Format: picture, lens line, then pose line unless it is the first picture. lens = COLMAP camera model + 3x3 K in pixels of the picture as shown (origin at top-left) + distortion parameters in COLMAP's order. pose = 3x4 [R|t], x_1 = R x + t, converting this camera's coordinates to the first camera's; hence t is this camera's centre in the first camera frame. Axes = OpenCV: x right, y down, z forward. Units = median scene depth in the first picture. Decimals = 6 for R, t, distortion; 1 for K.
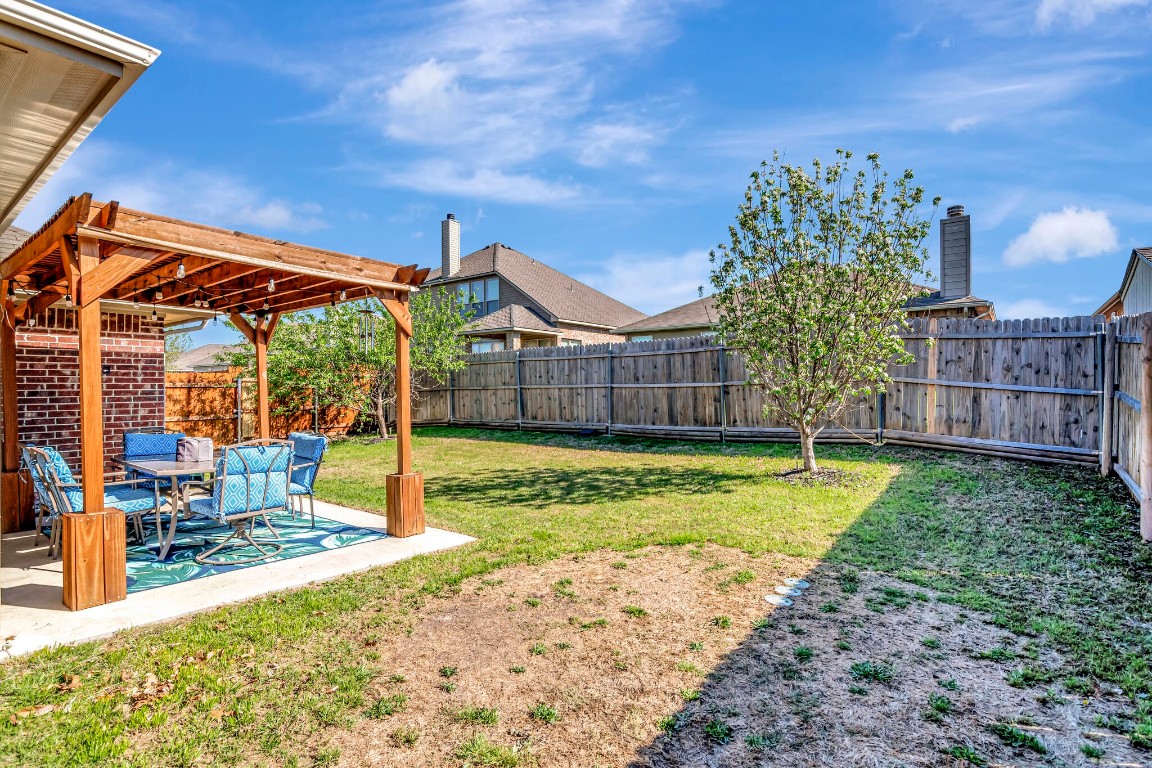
lens RADIAL K [[542.7, 0, 587.8], [0, 542.7, 391.5], [0, 0, 1]] dist [-0.000781, 0.000120]
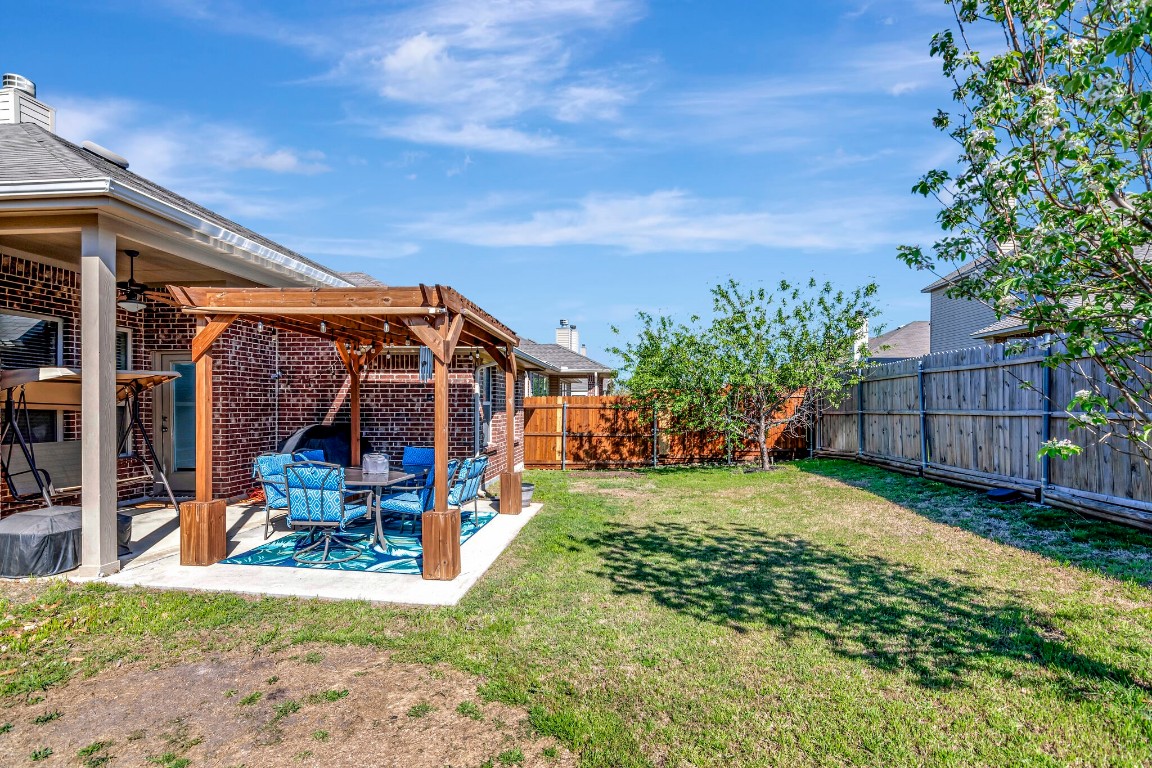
lens RADIAL K [[568.1, 0, 584.5], [0, 568.1, 406.2], [0, 0, 1]] dist [0.010582, -0.002359]
pose [[0.535896, 0.007799, -0.844248, 0.308449], [-0.011444, 0.999933, 0.001973, -0.015809], [0.844206, 0.008604, 0.535949, 0.345635]]
